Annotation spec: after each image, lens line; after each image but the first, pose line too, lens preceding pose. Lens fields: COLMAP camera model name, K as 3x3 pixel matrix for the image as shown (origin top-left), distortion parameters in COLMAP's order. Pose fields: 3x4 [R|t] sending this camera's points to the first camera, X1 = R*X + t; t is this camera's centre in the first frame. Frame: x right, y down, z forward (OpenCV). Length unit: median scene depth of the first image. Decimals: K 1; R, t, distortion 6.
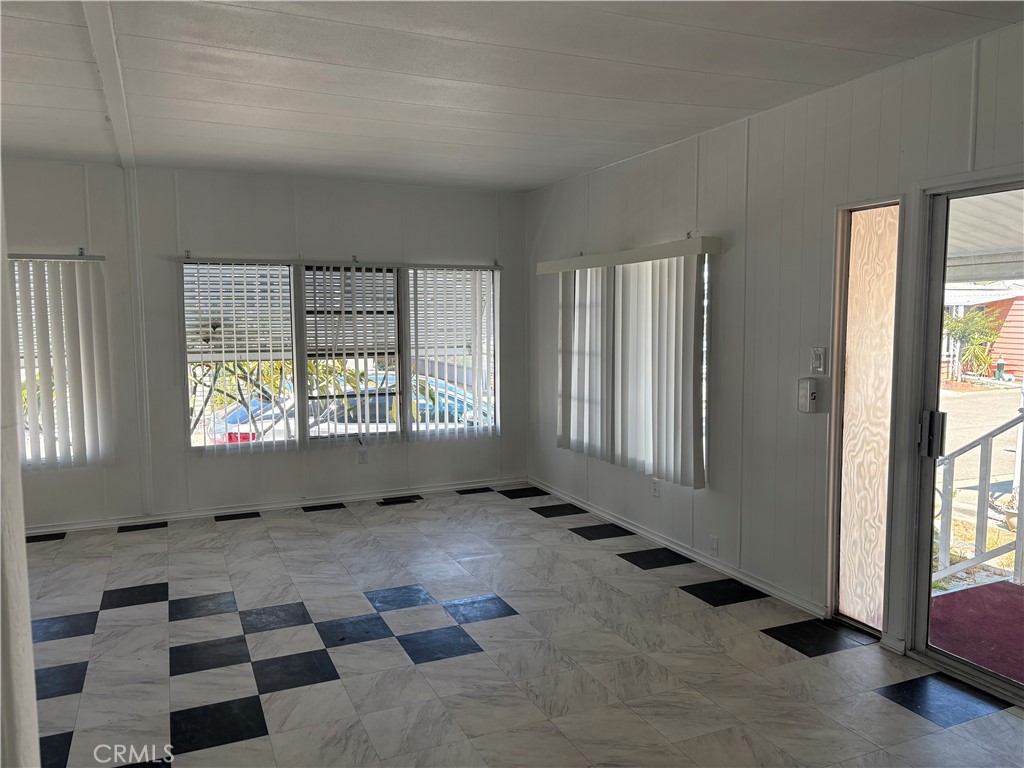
lens RADIAL K [[779.1, 0, 512.0], [0, 779.1, 384.0], [0, 0, 1]] dist [0.038680, 0.000699]
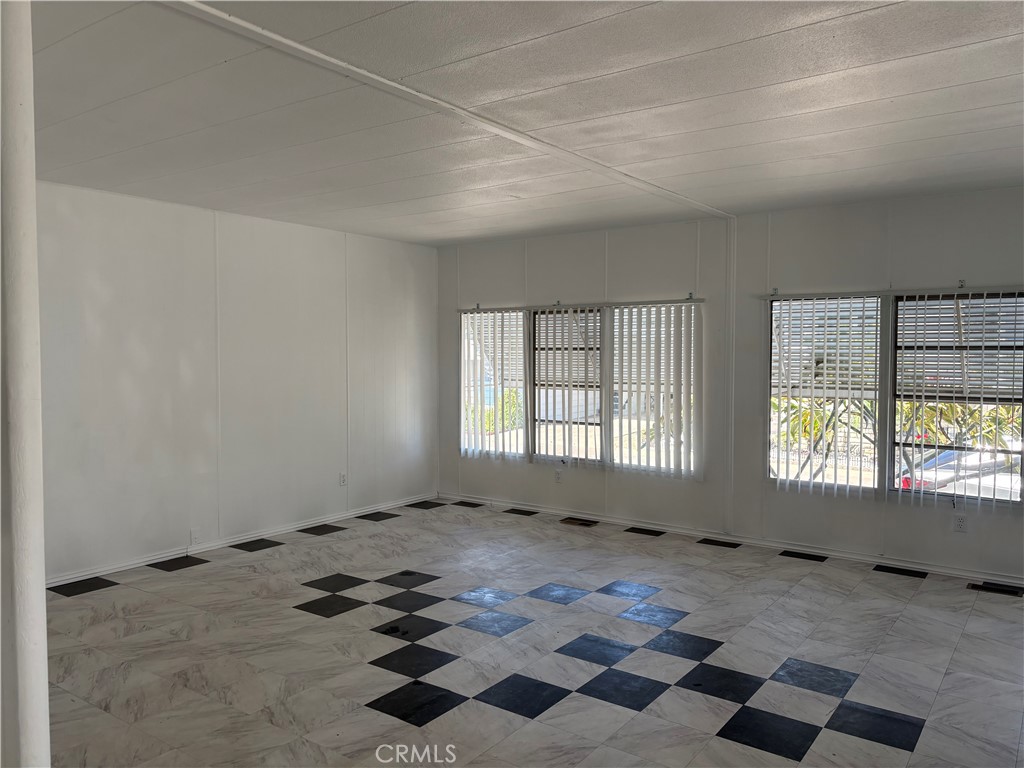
lens RADIAL K [[779.1, 0, 512.0], [0, 779.1, 384.0], [0, 0, 1]] dist [0.038680, 0.000699]
pose [[0.510385, 0.044902, -0.858773, 0.334070], [-0.084198, 0.996447, 0.002060, -0.018149], [0.855814, 0.071256, 0.512352, 0.196262]]
